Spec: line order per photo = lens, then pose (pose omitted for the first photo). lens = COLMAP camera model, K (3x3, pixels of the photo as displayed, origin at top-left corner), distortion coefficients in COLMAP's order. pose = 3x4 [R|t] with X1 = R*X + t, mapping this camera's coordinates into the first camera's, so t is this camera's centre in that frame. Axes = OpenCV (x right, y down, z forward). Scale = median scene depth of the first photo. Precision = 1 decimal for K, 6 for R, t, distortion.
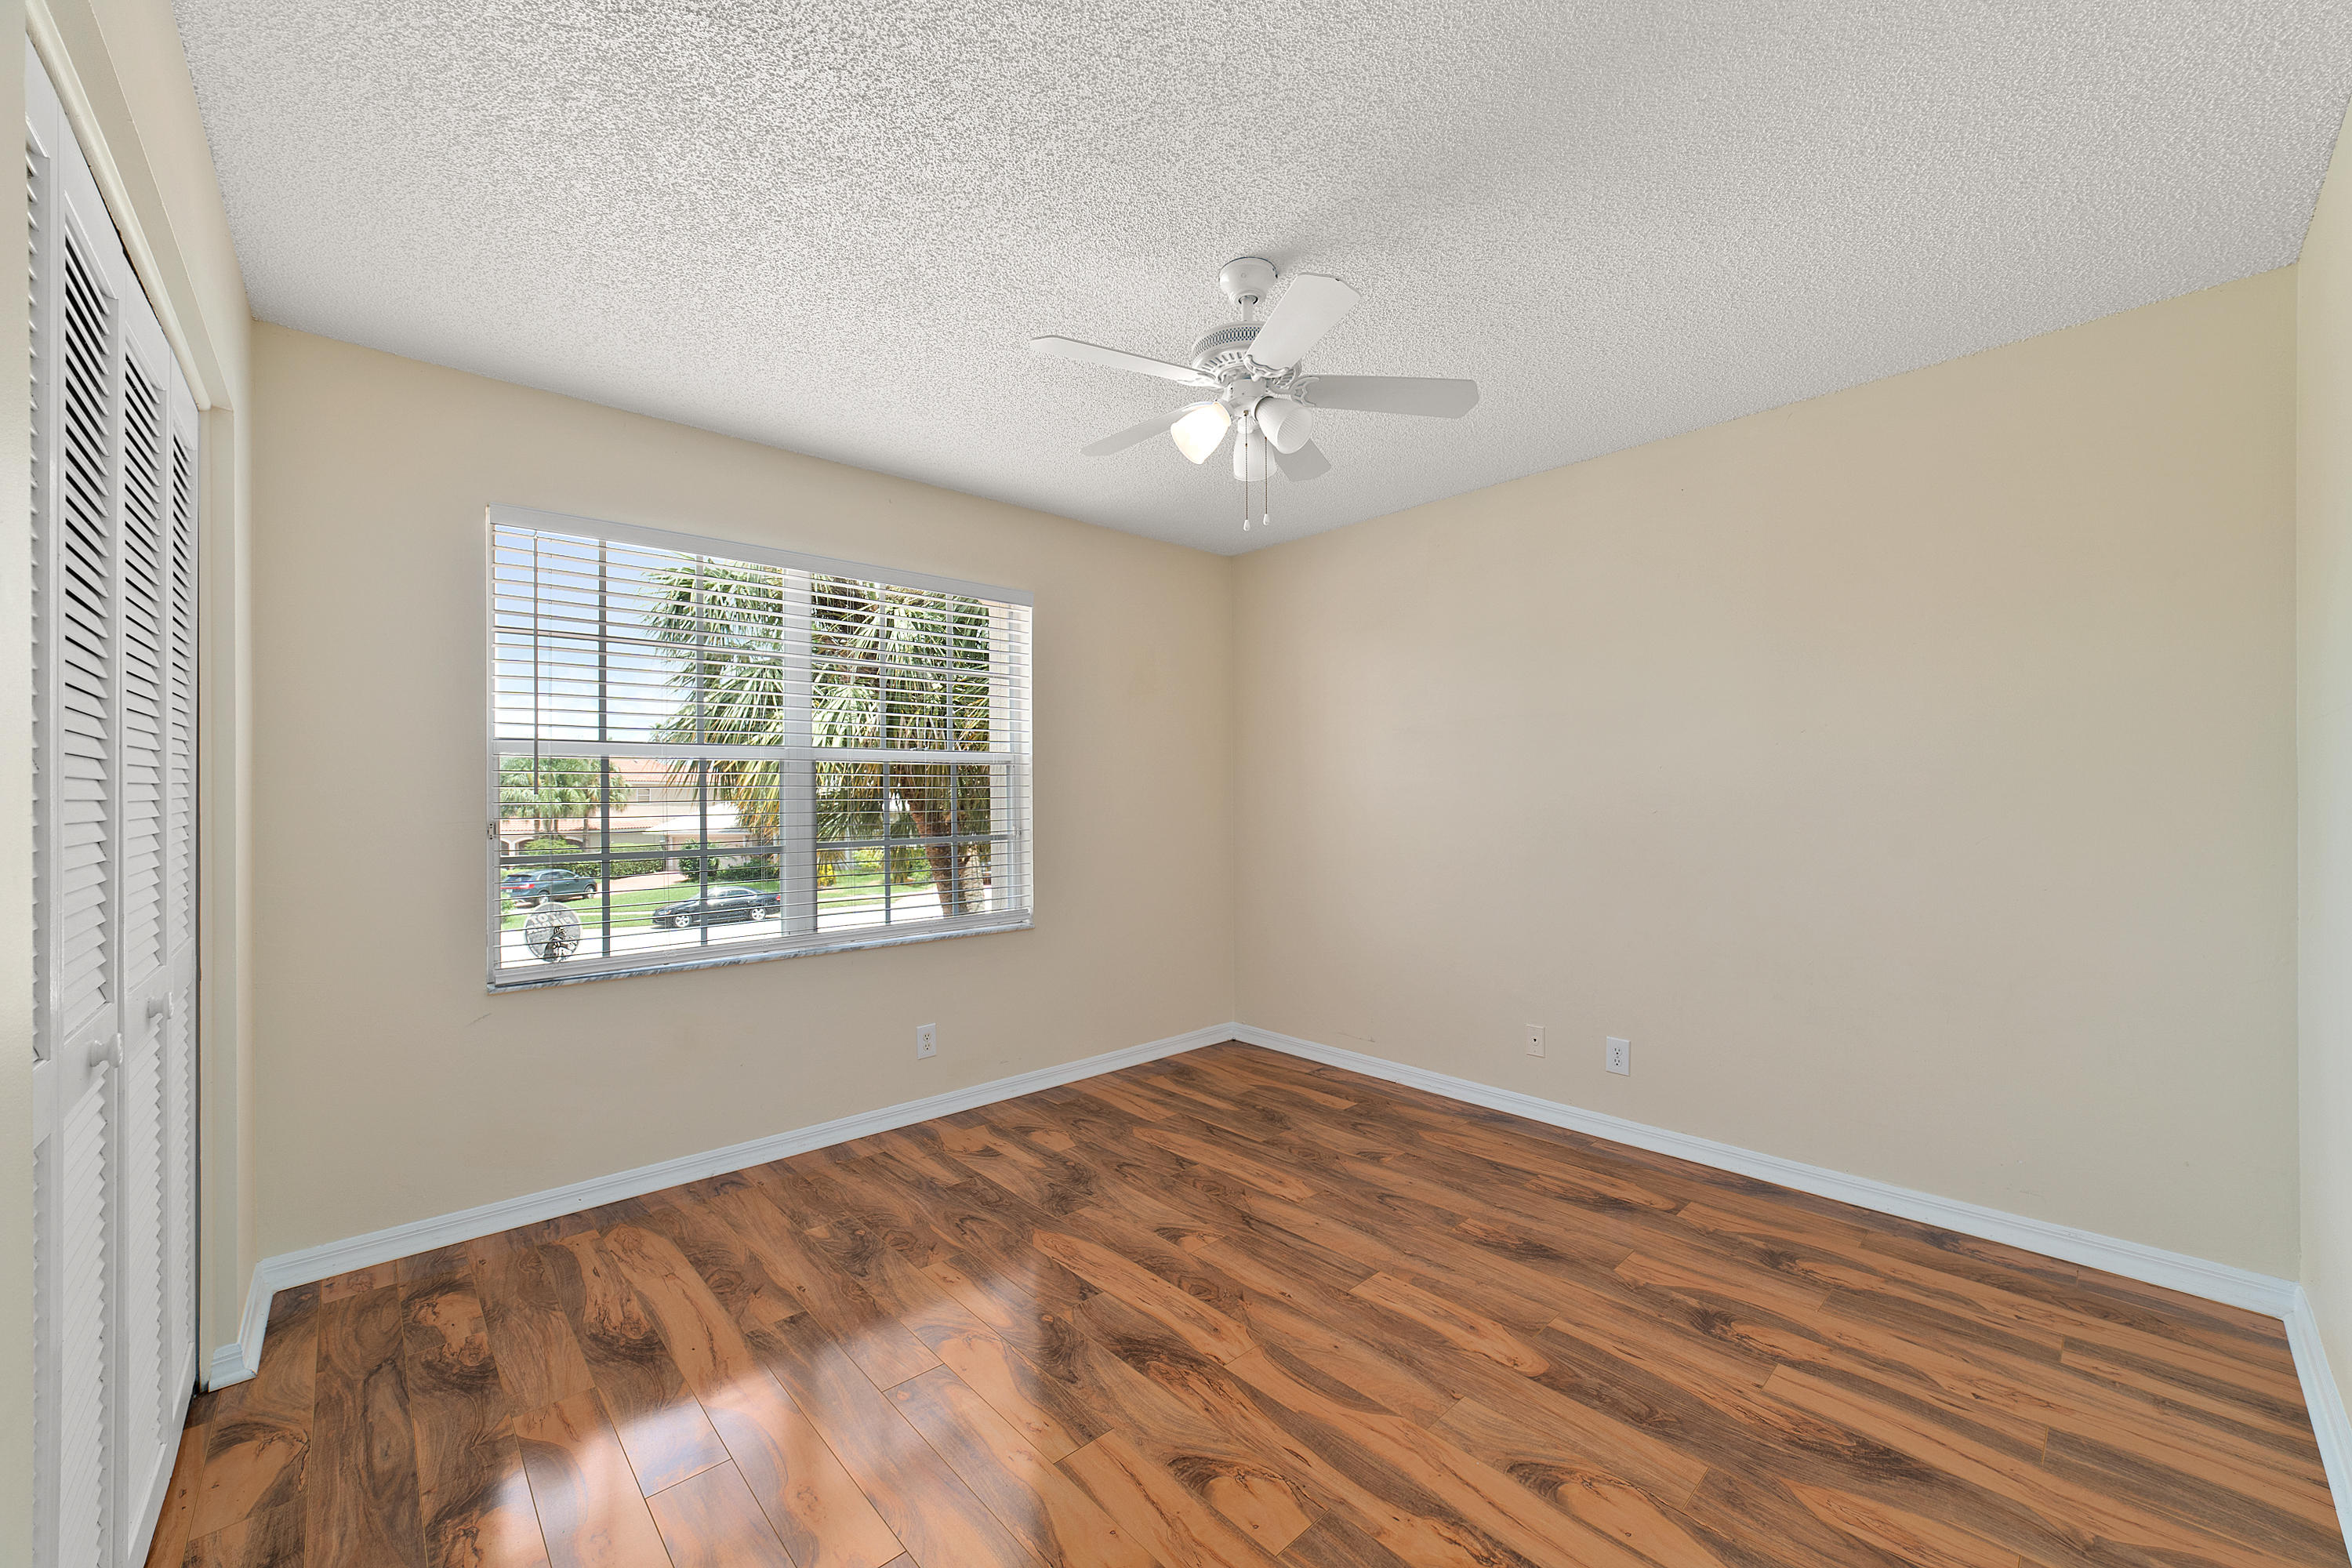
lens RADIAL K [[923.2, 0, 1158.5], [0, 923.2, 771.8], [0, 0, 1]] dist [-0.013796, 0.006181]
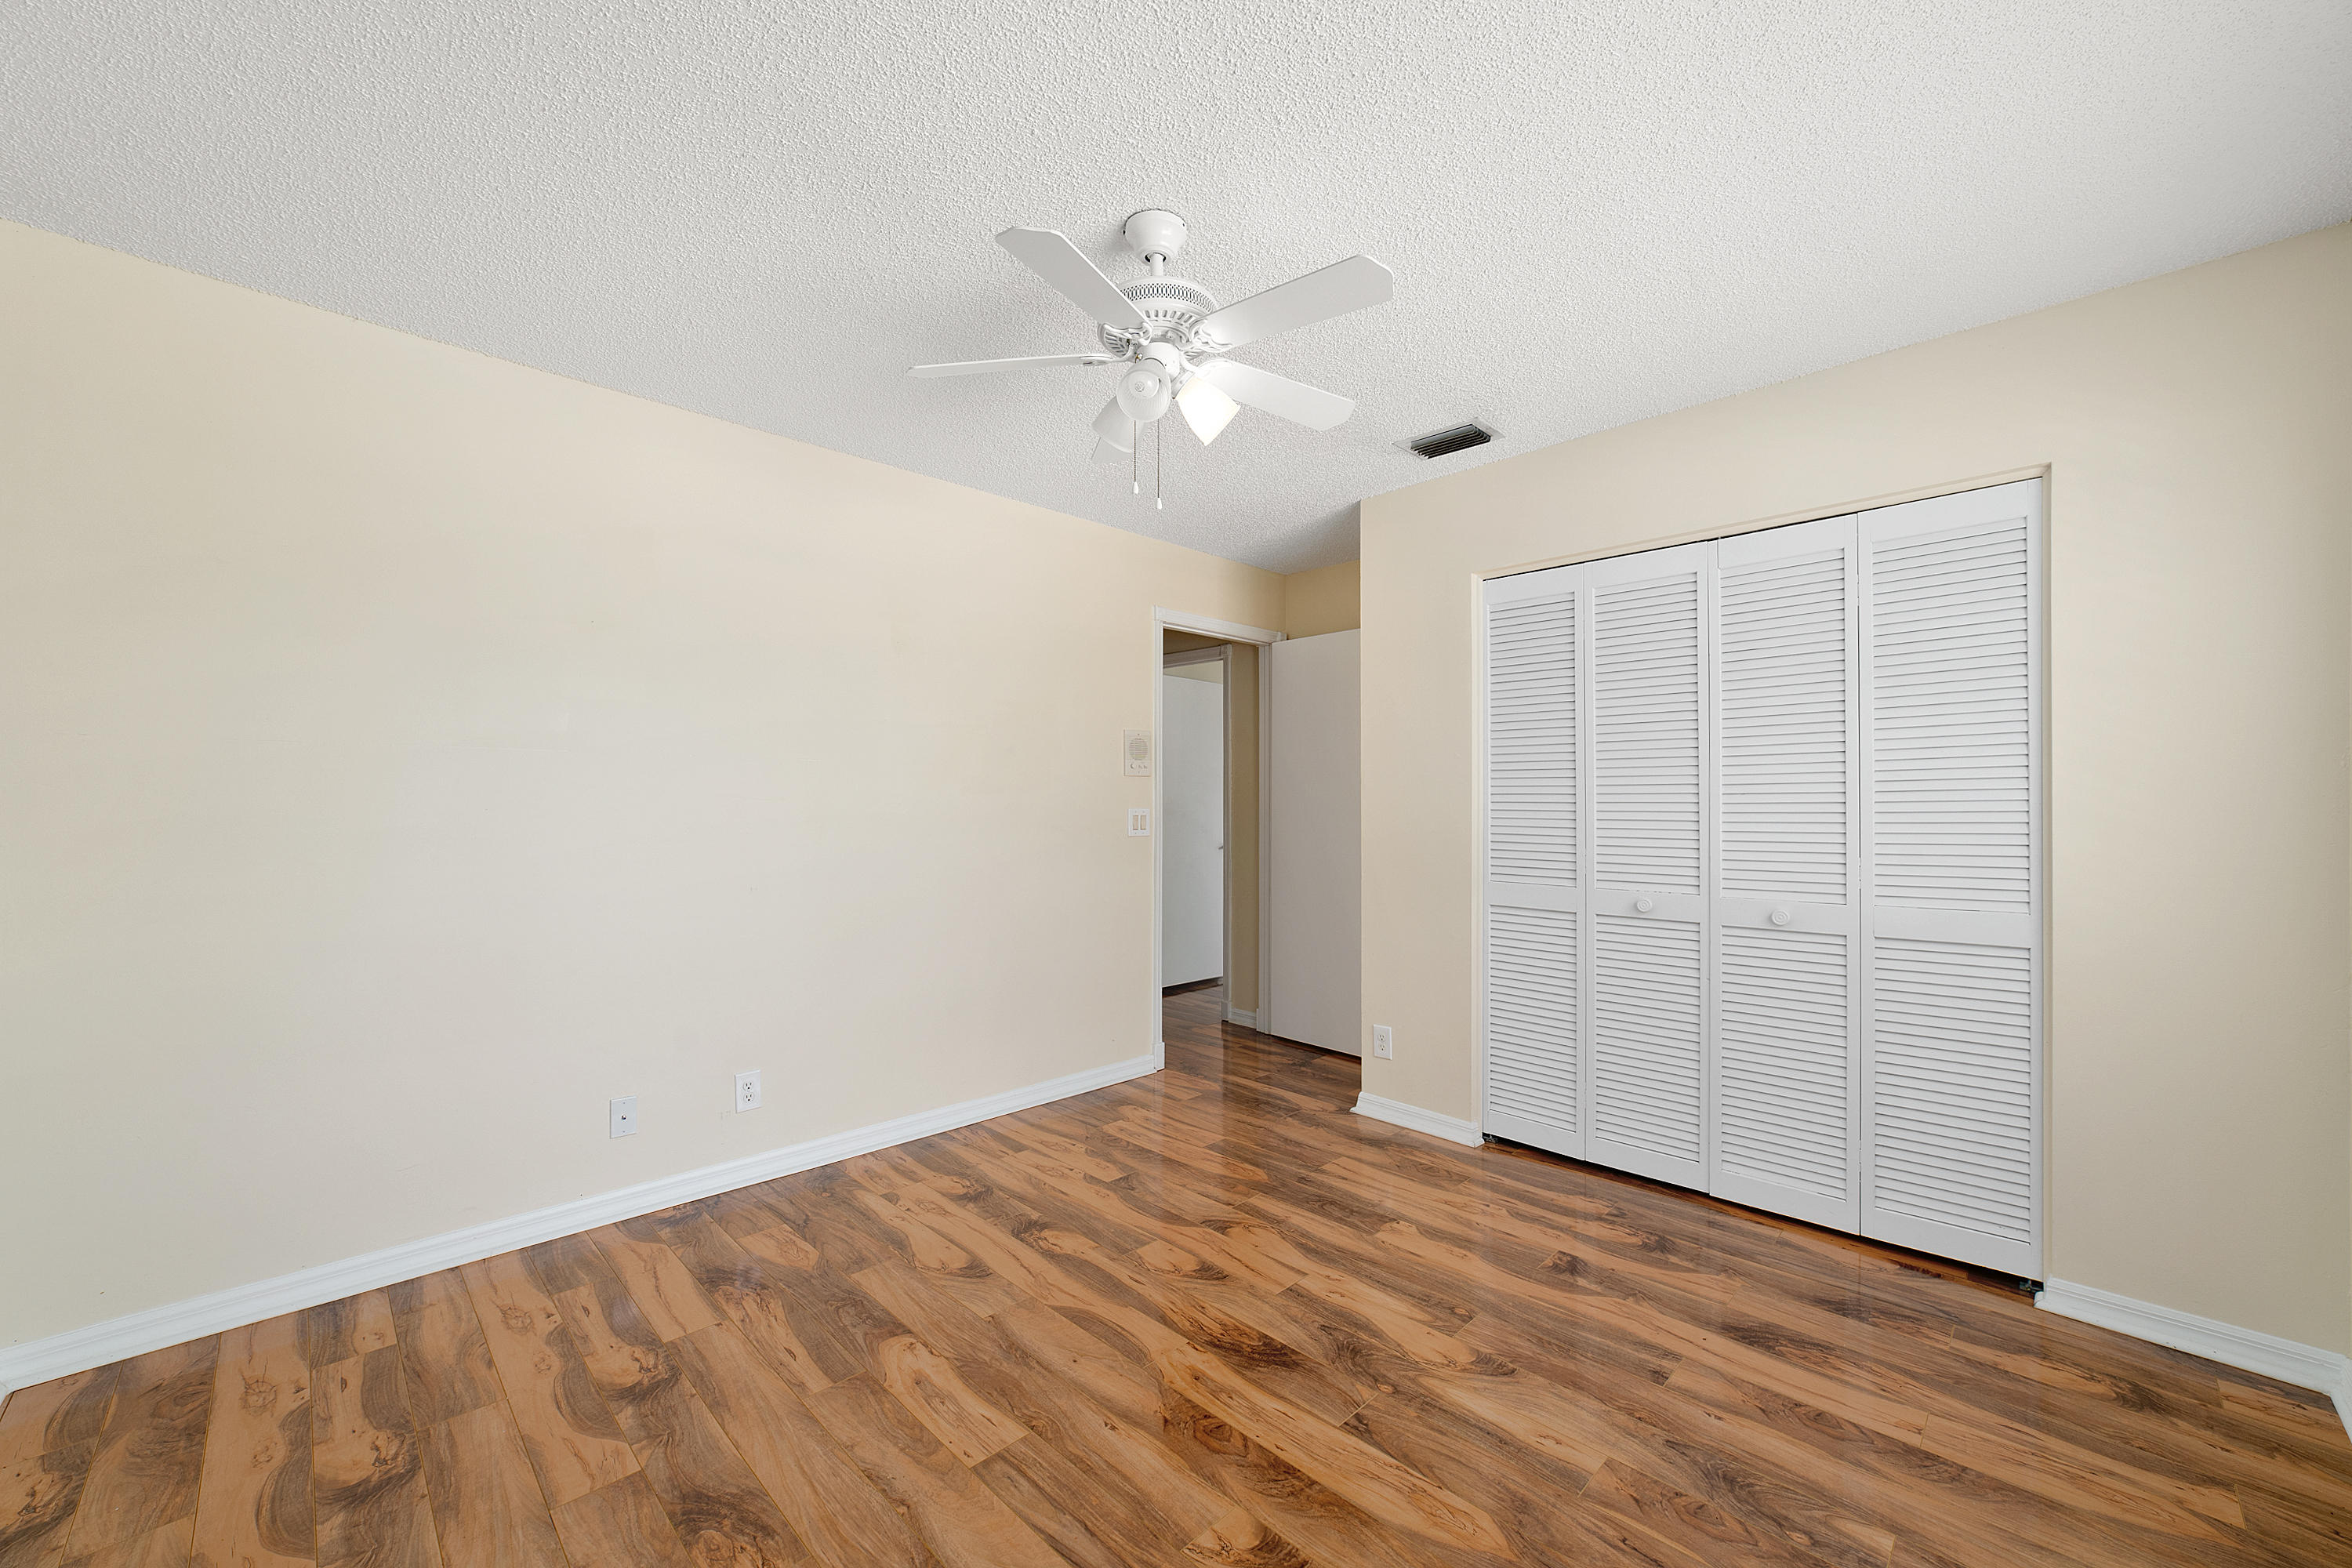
lens RADIAL K [[905.2, 0, 1170.7], [0, 905.2, 791.7], [0, 0, 1]] dist [-0.026377, 0.008797]
pose [[-0.999076, 0.004764, -0.042708, 0.123683], [0.006331, 0.999309, -0.036635, 0.048934], [0.042504, -0.036872, -0.998416, 1.914681]]
